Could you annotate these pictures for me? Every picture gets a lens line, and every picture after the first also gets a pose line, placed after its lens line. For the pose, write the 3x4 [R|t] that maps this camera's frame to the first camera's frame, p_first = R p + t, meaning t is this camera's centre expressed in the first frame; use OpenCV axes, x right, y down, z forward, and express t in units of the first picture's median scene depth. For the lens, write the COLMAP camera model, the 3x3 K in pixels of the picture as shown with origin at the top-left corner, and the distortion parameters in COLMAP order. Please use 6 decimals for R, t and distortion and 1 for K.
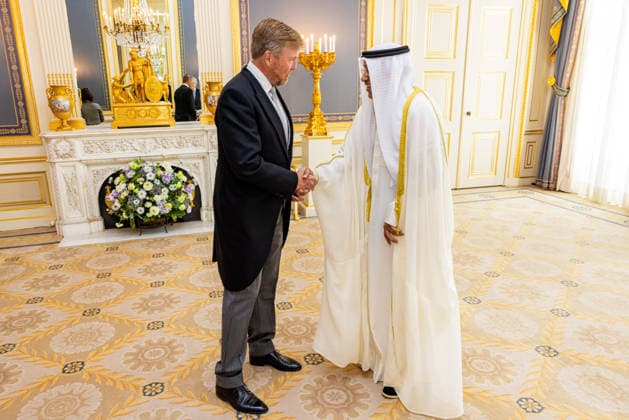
lens RADIAL K [[463.5, 0, 297.2], [0, 463.5, 193.5], [0, 0, 1]] dist [0.039462, -0.006983]
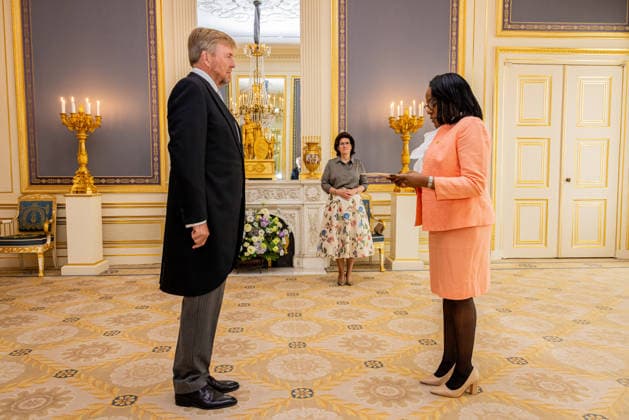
lens RADIAL K [[463.5, 0, 319.1], [0, 463.5, 221.6], [0, 0, 1]] dist [0.039462, -0.006983]
pose [[0.977569, 0.025819, -0.209027, 0.080741], [-0.063563, 0.982349, -0.175928, 0.151742], [0.200795, 0.185268, 0.961955, -0.047046]]
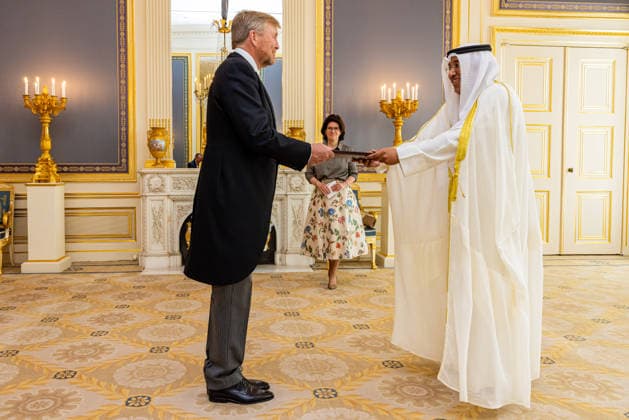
lens RADIAL K [[532.3, 0, 273.8], [0, 532.3, 203.6], [0, 0, 1]] dist [0.023152, 0.010660]
pose [[0.982514, 0.023181, -0.184740, -0.005866], [-0.061249, 0.977235, -0.203125, 0.174602], [0.175825, 0.210888, 0.961567, -0.114391]]
